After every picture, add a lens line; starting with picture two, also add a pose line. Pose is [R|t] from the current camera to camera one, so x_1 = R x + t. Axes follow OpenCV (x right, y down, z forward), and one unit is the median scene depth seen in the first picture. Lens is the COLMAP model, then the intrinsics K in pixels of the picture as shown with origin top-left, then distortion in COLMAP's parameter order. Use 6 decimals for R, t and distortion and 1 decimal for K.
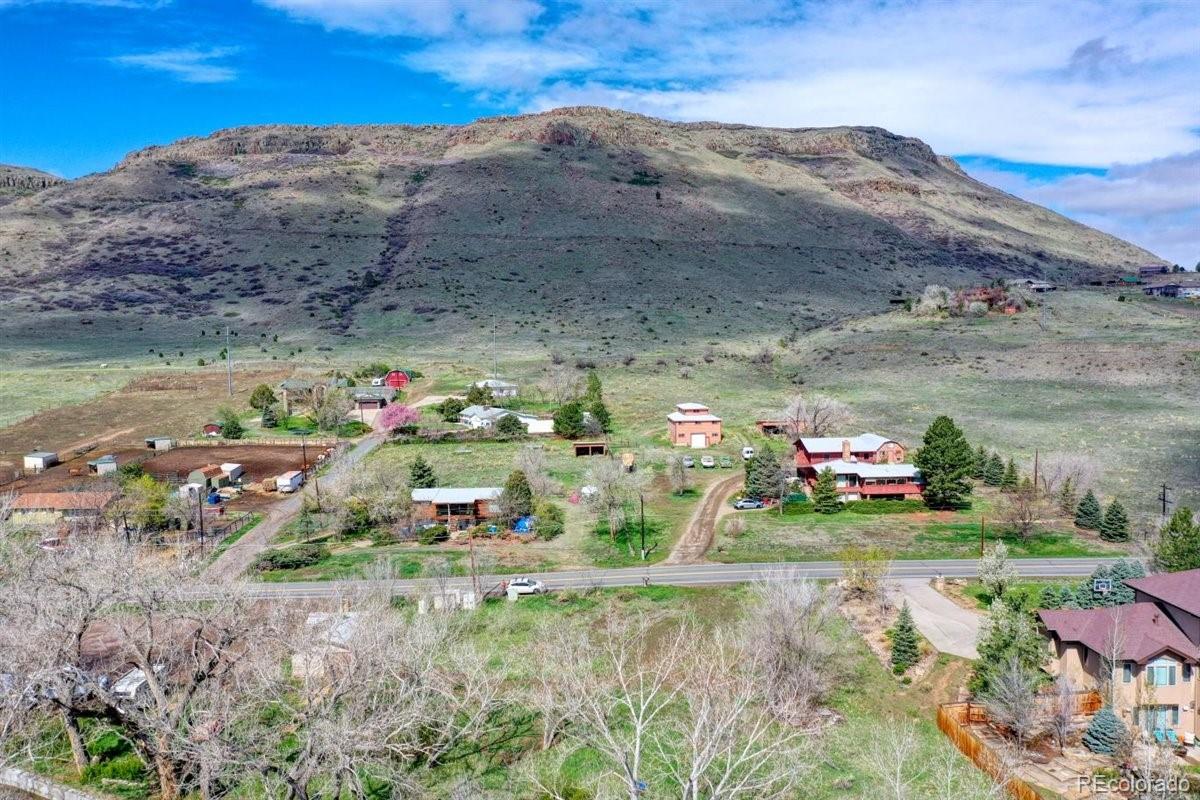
lens RADIAL K [[943.6, 0, 600.0], [0, 943.6, 400.0], [0, 0, 1]] dist [0.013350, -0.001360]
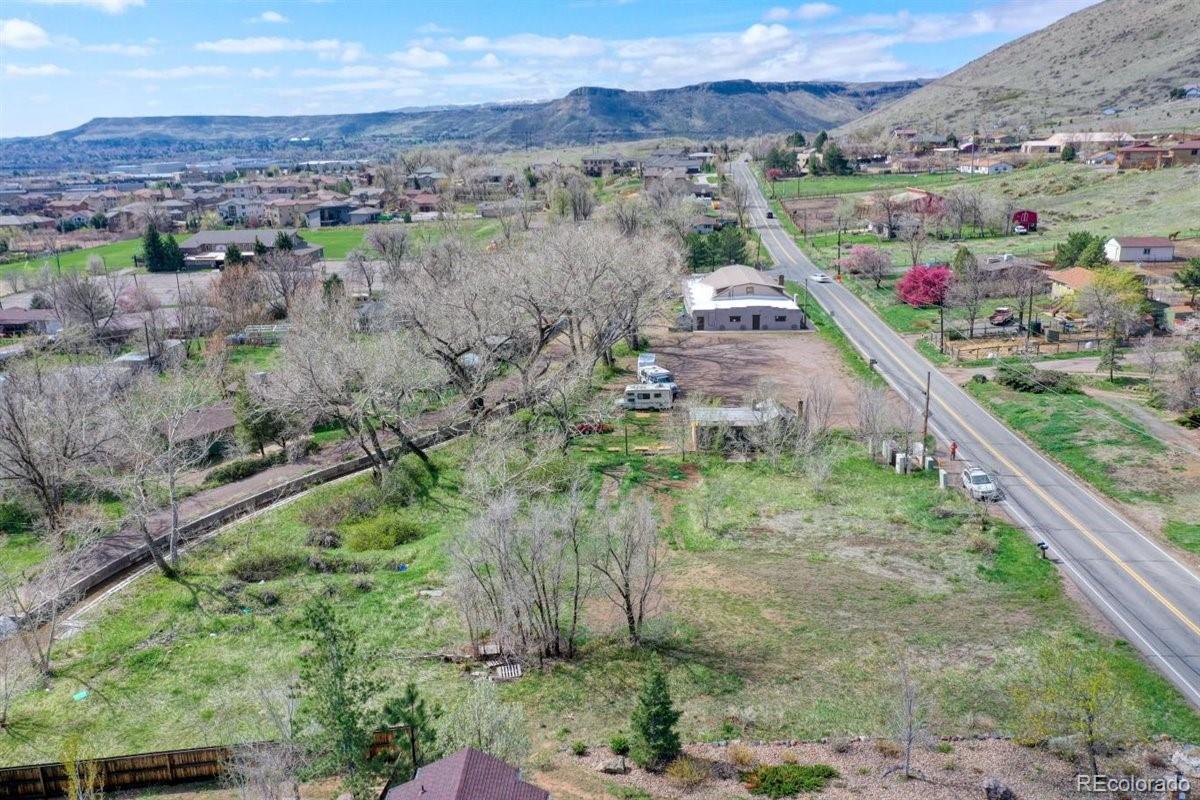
lens RADIAL K [[943.6, 0, 600.0], [0, 943.6, 400.0], [0, 0, 1]] dist [0.013350, -0.001360]
pose [[-0.048904, 0.289415, -0.955954, 0.113723], [-0.039525, 0.955788, 0.291387, -0.010748], [0.998021, 0.052034, -0.035303, 0.142237]]
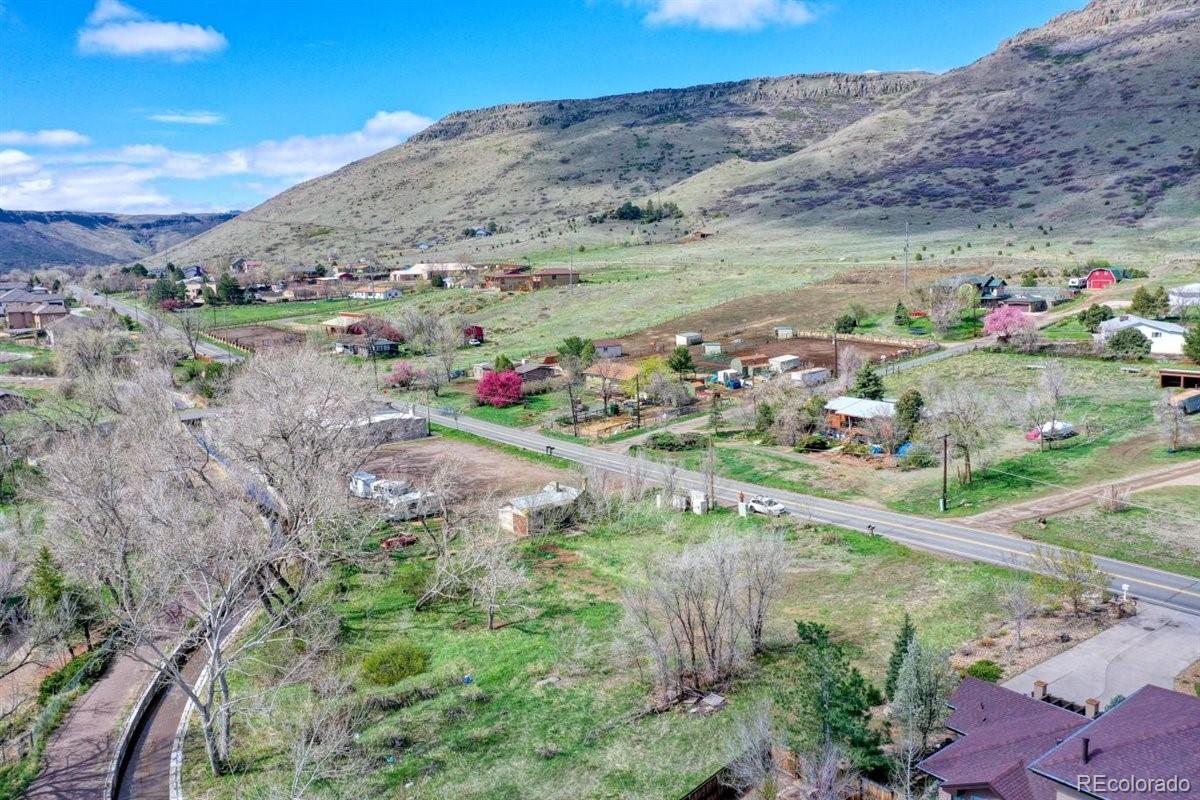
lens RADIAL K [[943.6, 0, 600.0], [0, 943.6, 400.0], [0, 0, 1]] dist [0.013350, -0.001360]
pose [[0.619486, 0.127356, -0.774608, 0.104310], [-0.037949, 0.990457, 0.132496, -0.005552], [0.784090, -0.052684, 0.618407, 0.054473]]
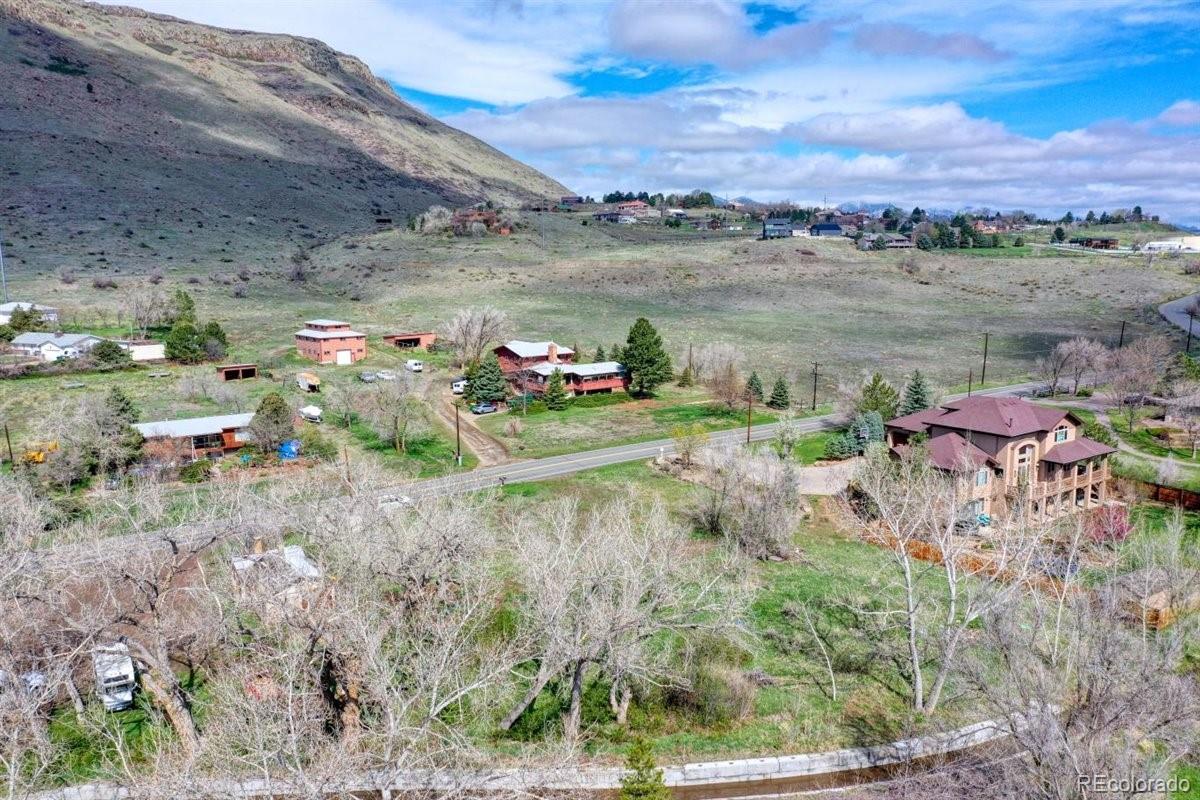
lens RADIAL K [[943.6, 0, 600.0], [0, 943.6, 400.0], [0, 0, 1]] dist [0.013350, -0.001360]
pose [[0.826390, -0.080259, 0.557350, -0.083545], [0.034206, 0.995118, 0.092580, 0.002127], [-0.562059, -0.057442, 0.825100, 0.017288]]
